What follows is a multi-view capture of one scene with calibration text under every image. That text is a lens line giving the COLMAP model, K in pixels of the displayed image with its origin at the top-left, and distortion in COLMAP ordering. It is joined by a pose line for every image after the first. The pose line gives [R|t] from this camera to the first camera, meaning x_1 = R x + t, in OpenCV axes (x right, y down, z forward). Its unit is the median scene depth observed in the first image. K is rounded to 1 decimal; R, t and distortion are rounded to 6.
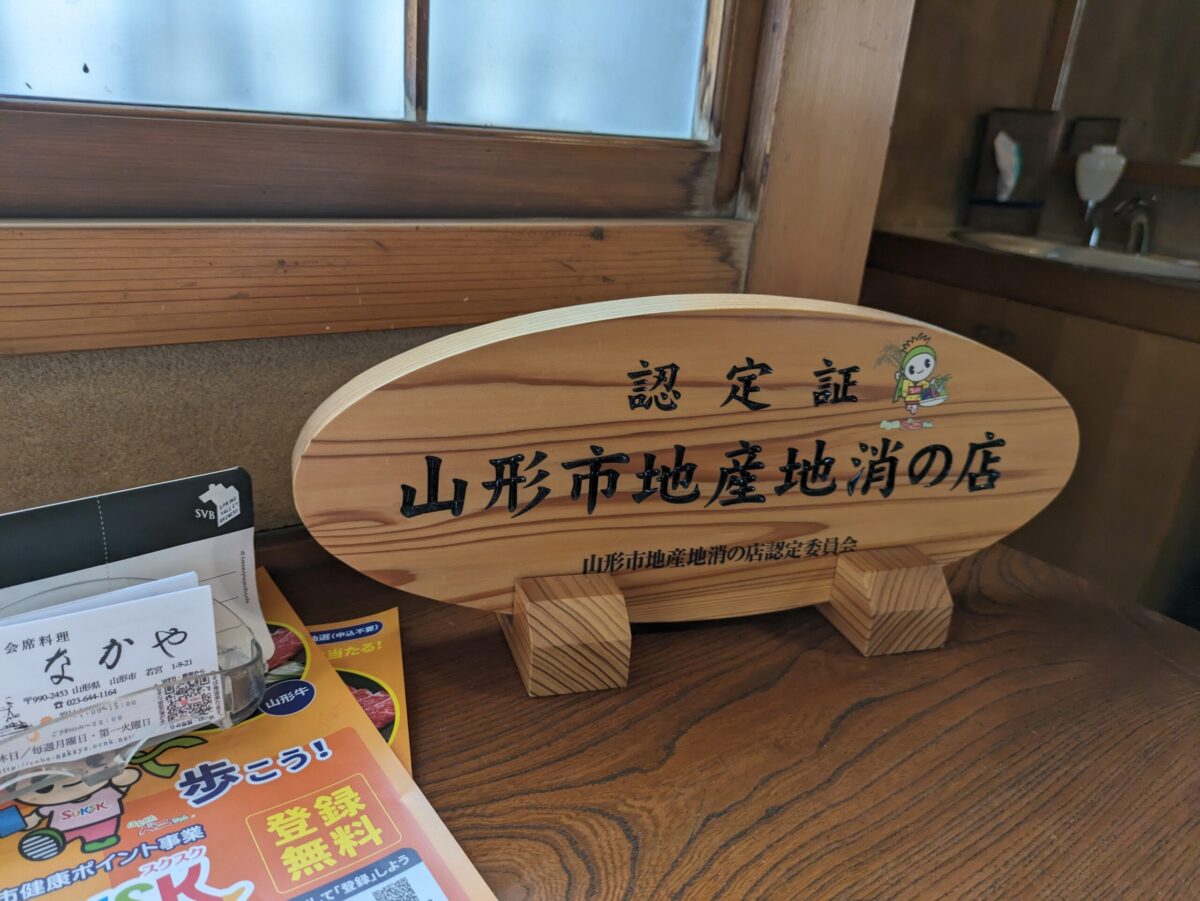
lens RADIAL K [[887.3, 0, 579.0], [0, 887.3, 449.3], [0, 0, 1]] dist [0.031315, -0.013214]
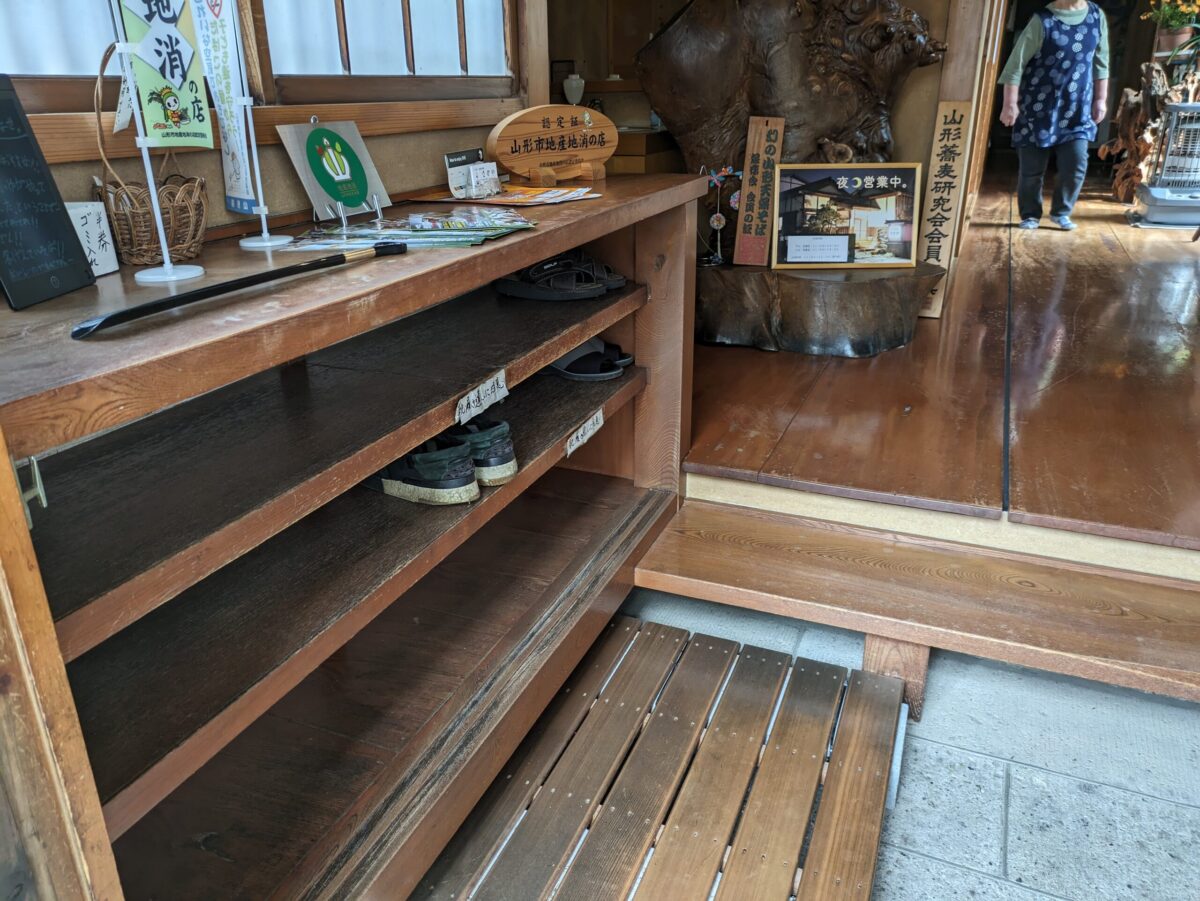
lens RADIAL K [[887.3, 0, 579.0], [0, 887.3, 449.3], [0, 0, 1]] dist [0.031315, -0.013214]
pose [[0.844053, -0.282301, 0.455940, -2.364828], [0.264499, 0.958764, 0.103982, 1.122731], [-0.466493, 0.032829, 0.883915, -3.184504]]
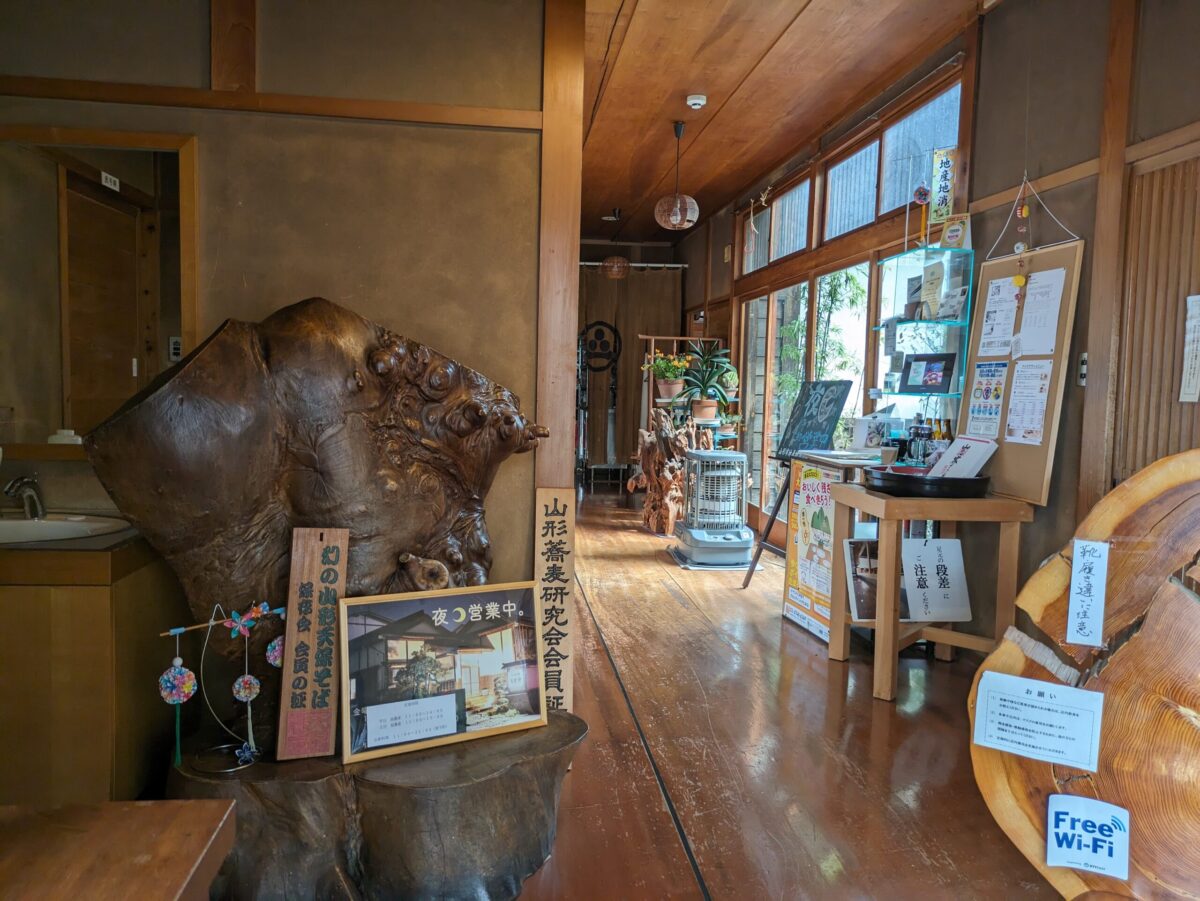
lens RADIAL K [[887.3, 0, 579.0], [0, 887.3, 449.3], [0, 0, 1]] dist [0.031315, -0.013214]
pose [[0.473802, -0.127058, 0.871417, -0.396713], [0.316202, 0.948094, -0.033686, -0.119847], [-0.821905, 0.291504, 0.489385, -1.111829]]
